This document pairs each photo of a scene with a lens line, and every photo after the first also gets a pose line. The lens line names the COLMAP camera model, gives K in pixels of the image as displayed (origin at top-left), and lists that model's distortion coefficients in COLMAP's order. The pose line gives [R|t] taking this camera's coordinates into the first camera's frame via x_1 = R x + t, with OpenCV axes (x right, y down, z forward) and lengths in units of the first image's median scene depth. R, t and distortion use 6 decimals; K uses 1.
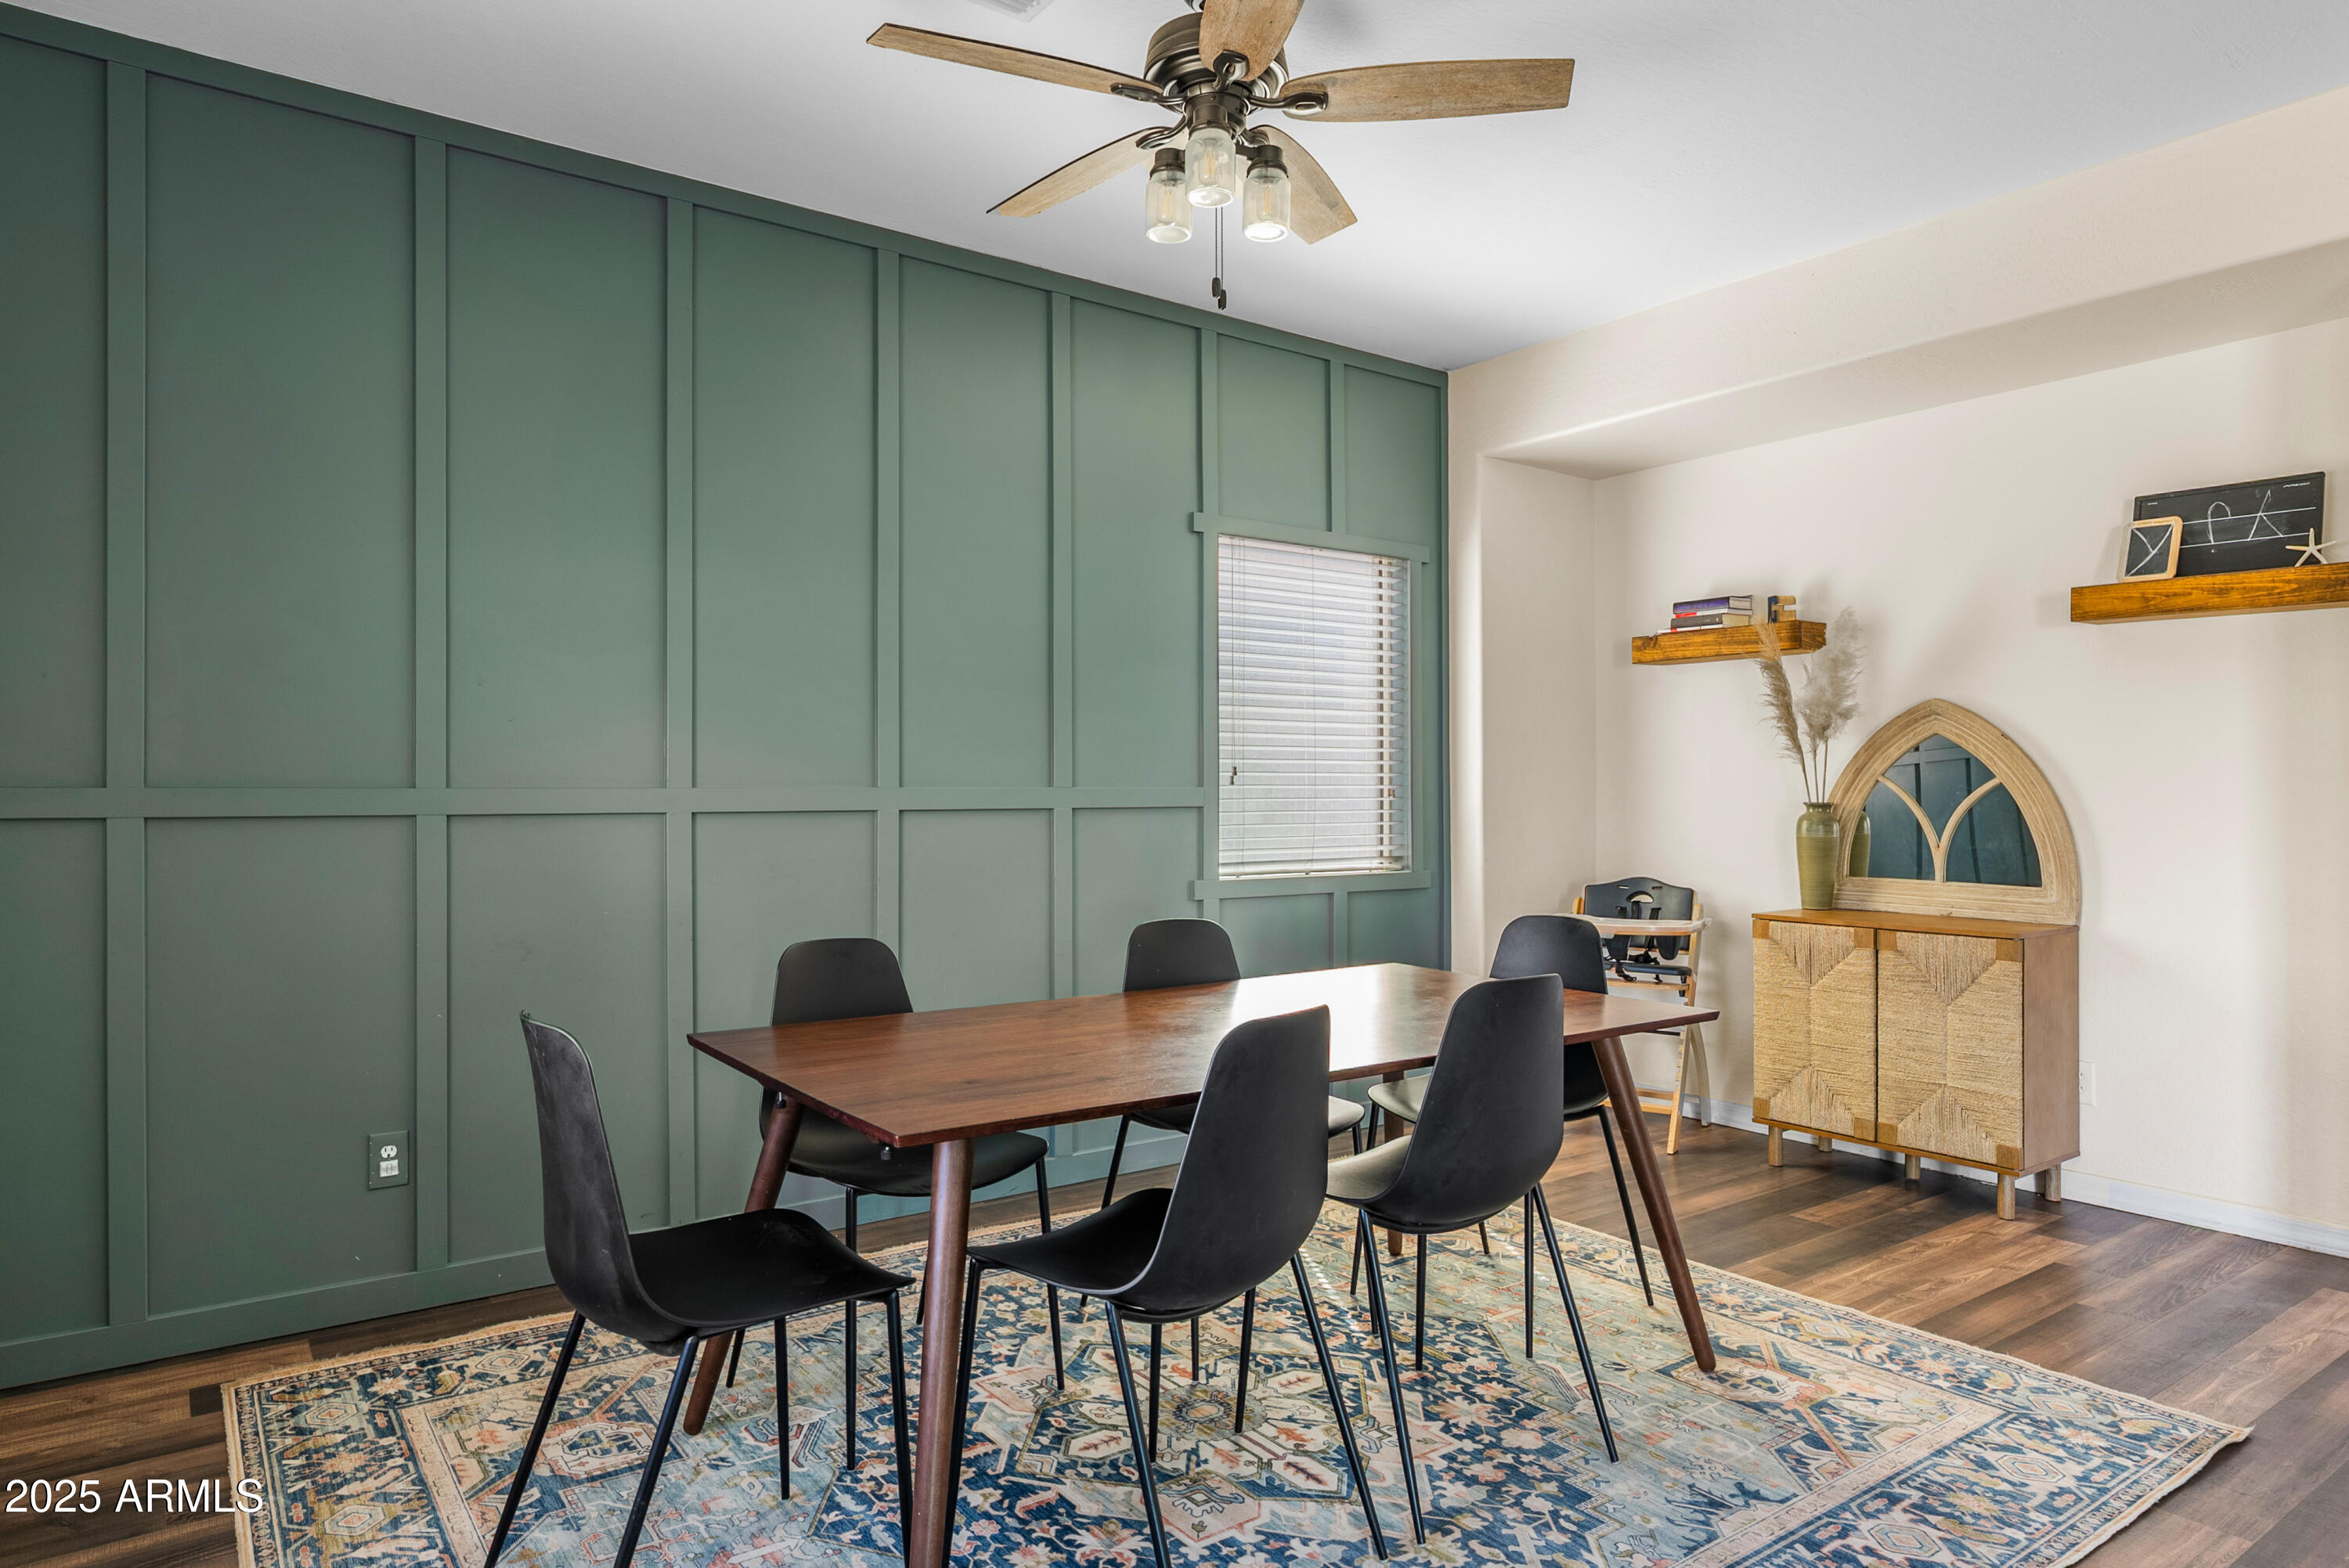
lens RADIAL K [[1416.7, 0, 1170.2], [0, 1416.7, 784.0], [0, 0, 1]] dist [0.000324, -0.000004]
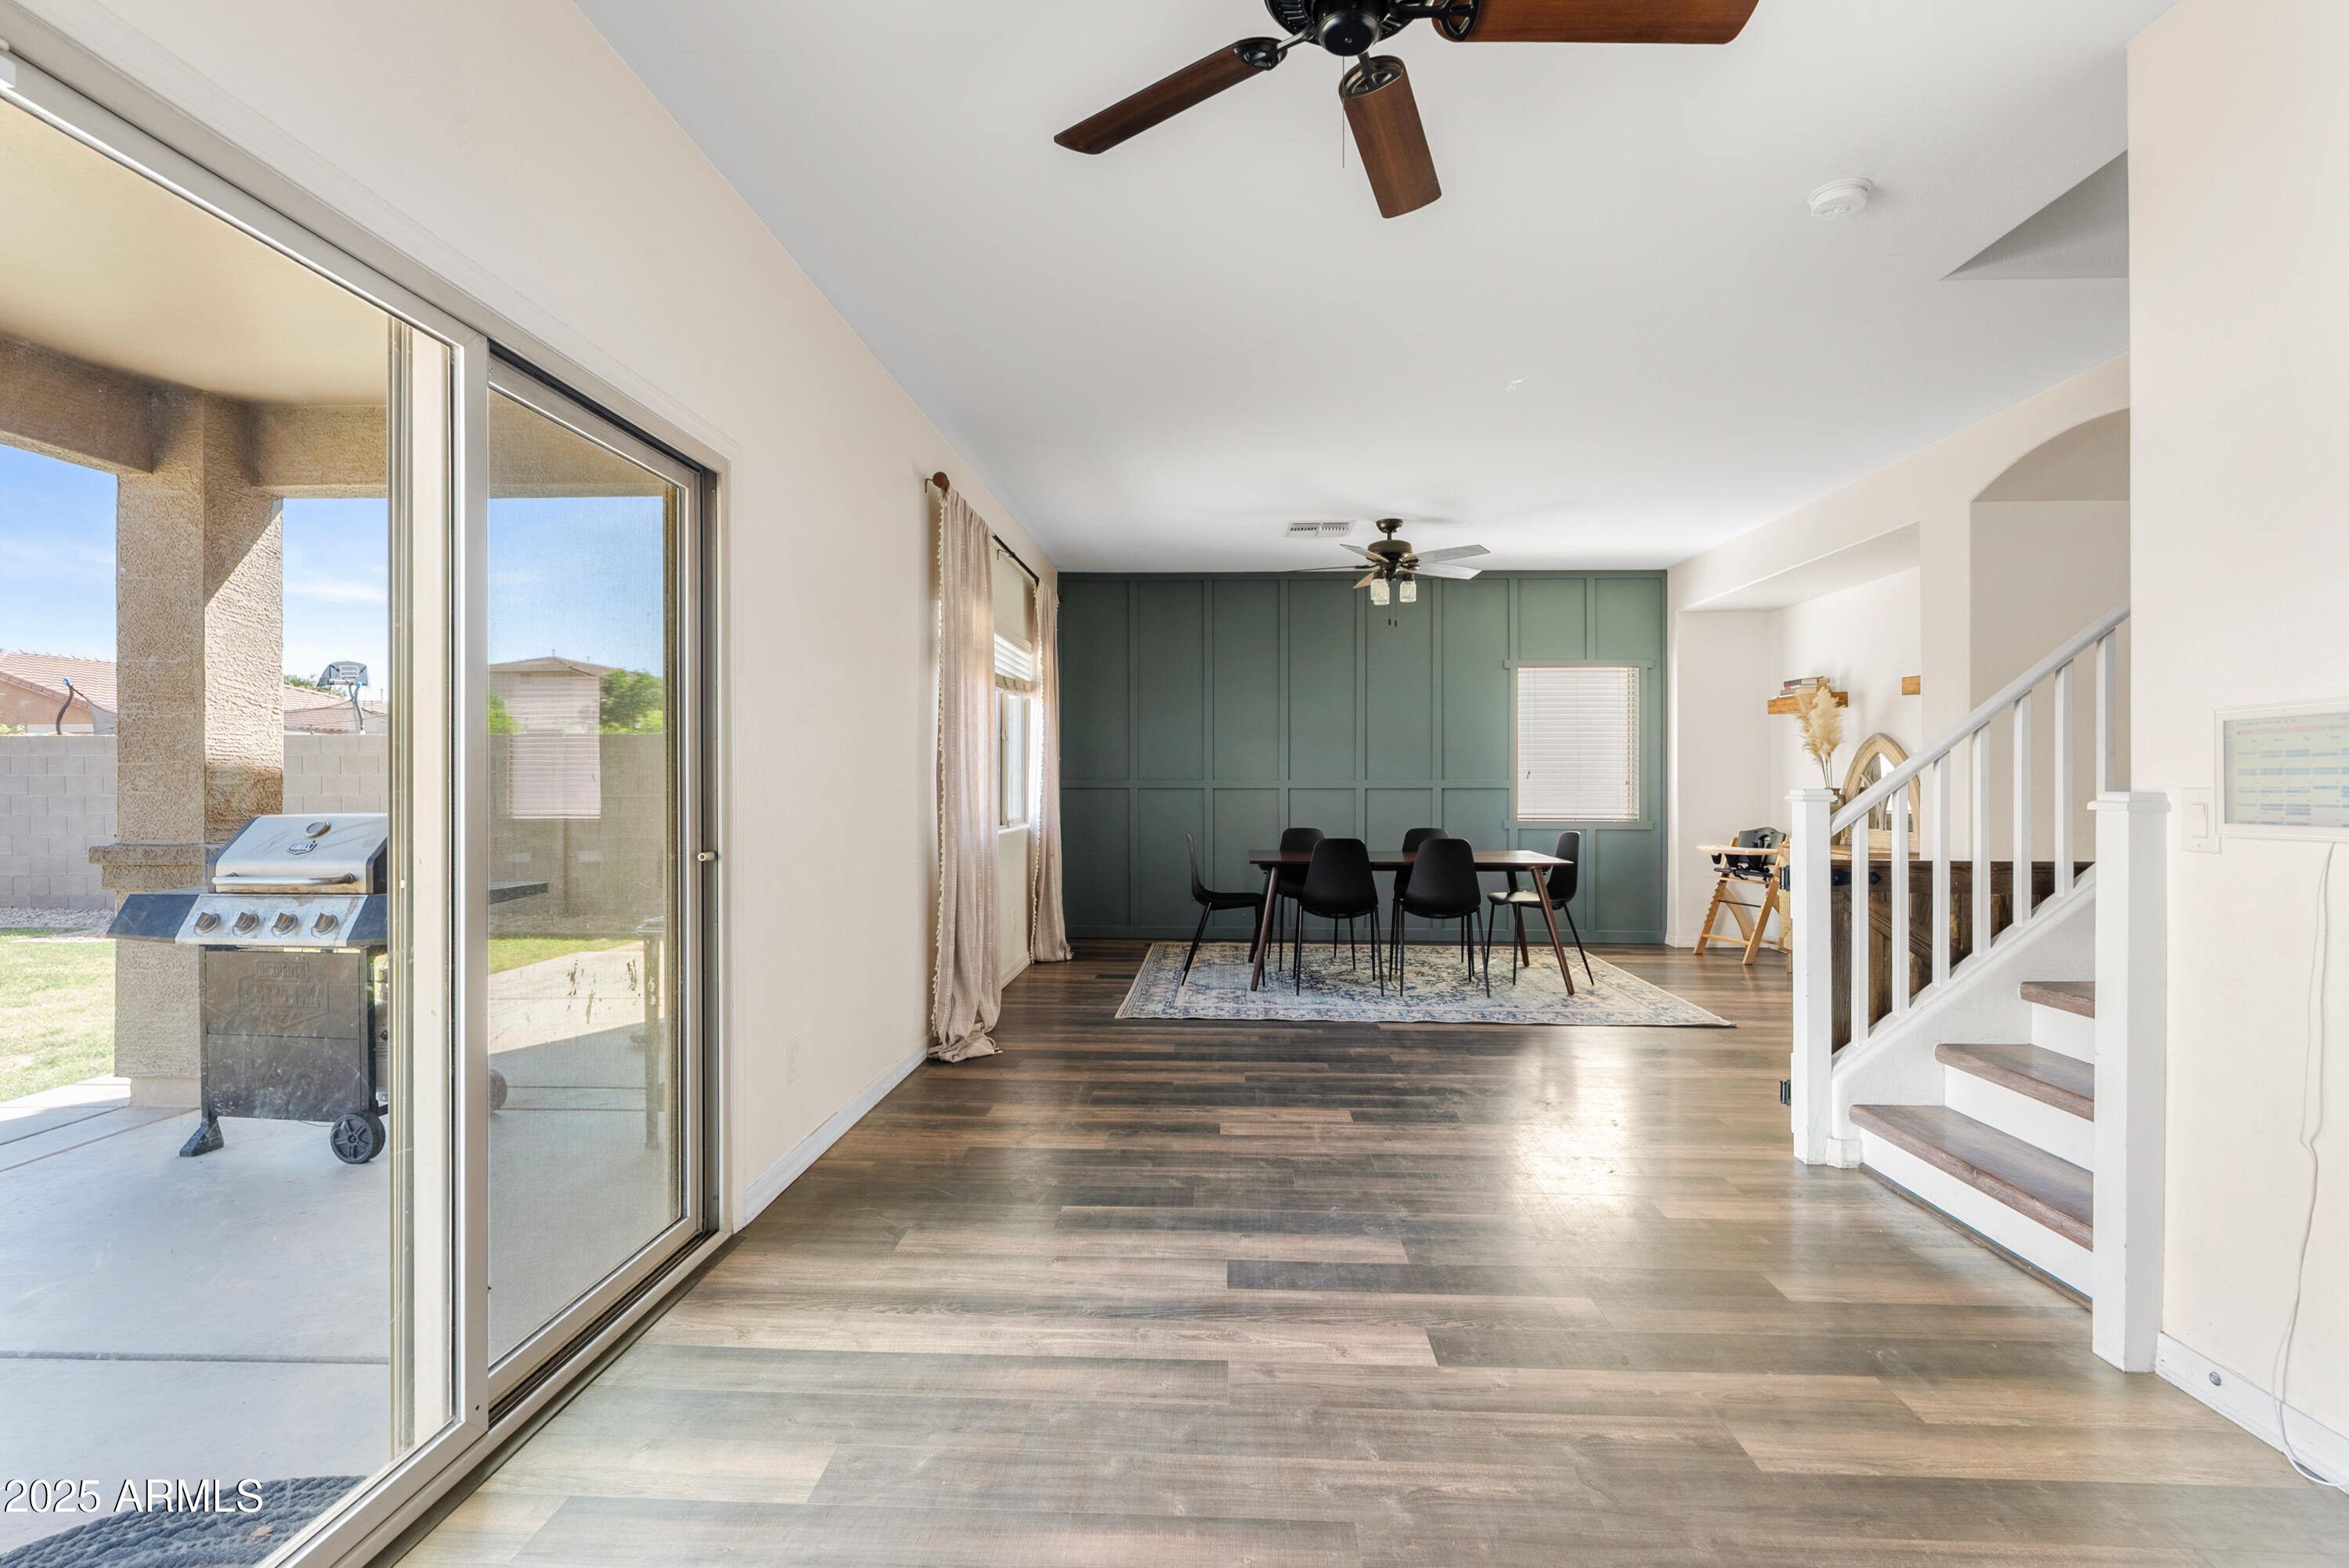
lens RADIAL K [[1064.1, 0, 1176.0], [0, 1064.1, 781.4], [0, 0, 1]] dist [-0.002345, 0.000639]
pose [[0.786040, 0.002439, -0.618171, 0.620617], [0.000986, 0.999986, 0.005199, -0.004120], [0.618175, -0.004696, 0.786027, -0.640473]]
